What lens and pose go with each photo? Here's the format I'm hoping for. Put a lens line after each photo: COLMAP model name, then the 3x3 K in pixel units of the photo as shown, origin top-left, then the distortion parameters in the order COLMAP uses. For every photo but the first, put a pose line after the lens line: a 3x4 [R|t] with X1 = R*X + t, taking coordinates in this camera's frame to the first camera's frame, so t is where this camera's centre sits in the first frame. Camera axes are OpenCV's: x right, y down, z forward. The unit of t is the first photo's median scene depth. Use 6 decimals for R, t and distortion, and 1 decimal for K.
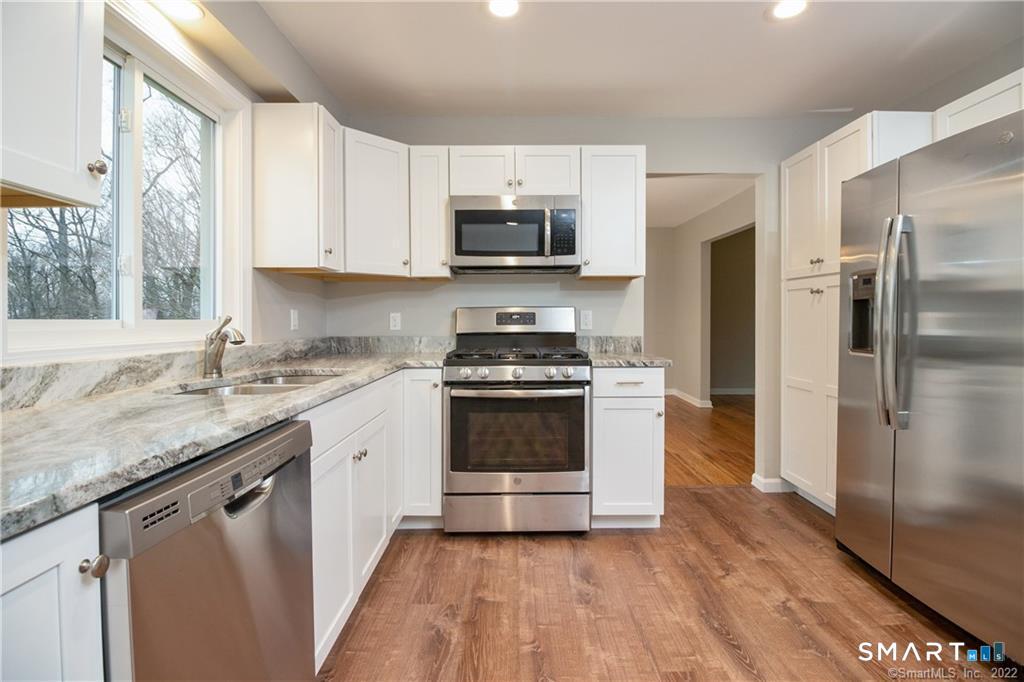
lens RADIAL K [[483.5, 0, 517.2], [0, 483.5, 328.7], [0, 0, 1]] dist [0.017194, -0.029704]
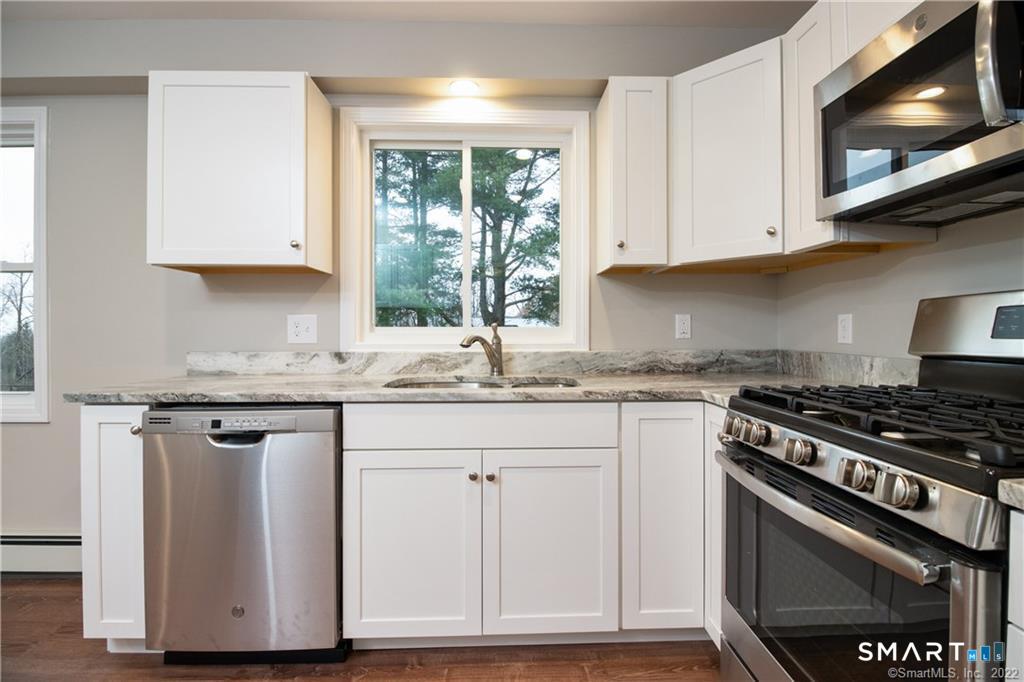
lens RADIAL K [[483.5, 0, 517.2], [0, 483.5, 328.7], [0, 0, 1]] dist [0.017194, -0.029704]
pose [[0.023068, 0.000329, -0.999734, 0.403295], [-0.016103, 0.999870, -0.000043, -0.010260], [0.999604, 0.016100, 0.023071, 0.728318]]
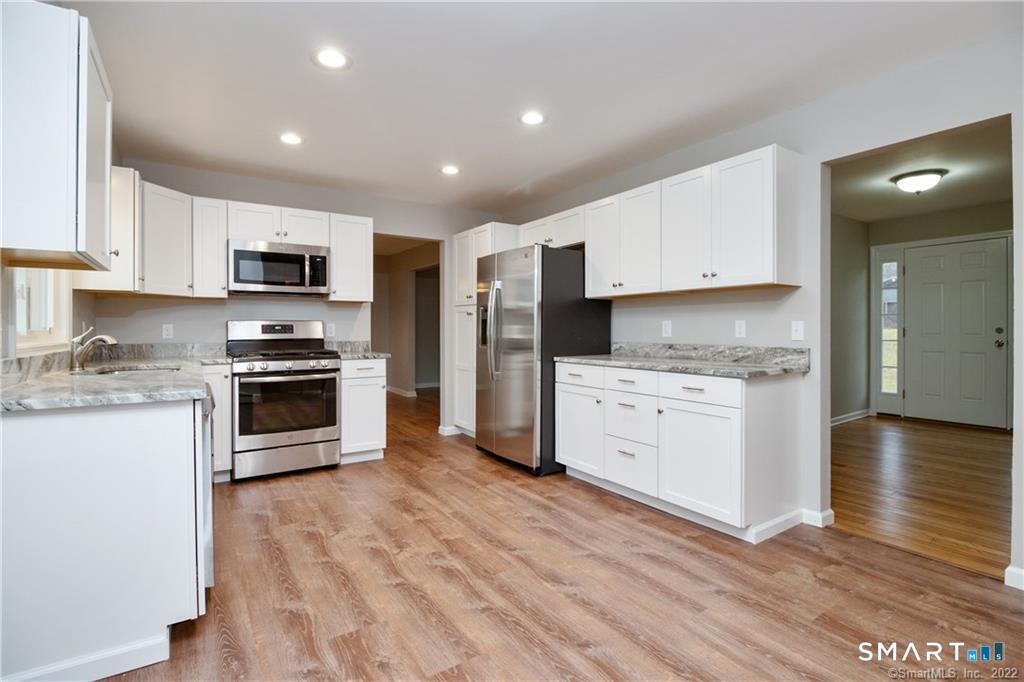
lens RADIAL K [[483.5, 0, 517.2], [0, 483.5, 328.7], [0, 0, 1]] dist [0.017194, -0.029704]
pose [[0.834916, 0.001093, 0.550377, -0.232250], [0.010430, 0.999787, -0.017808, 0.012120], [-0.550279, 0.020609, 0.834727, -0.631265]]
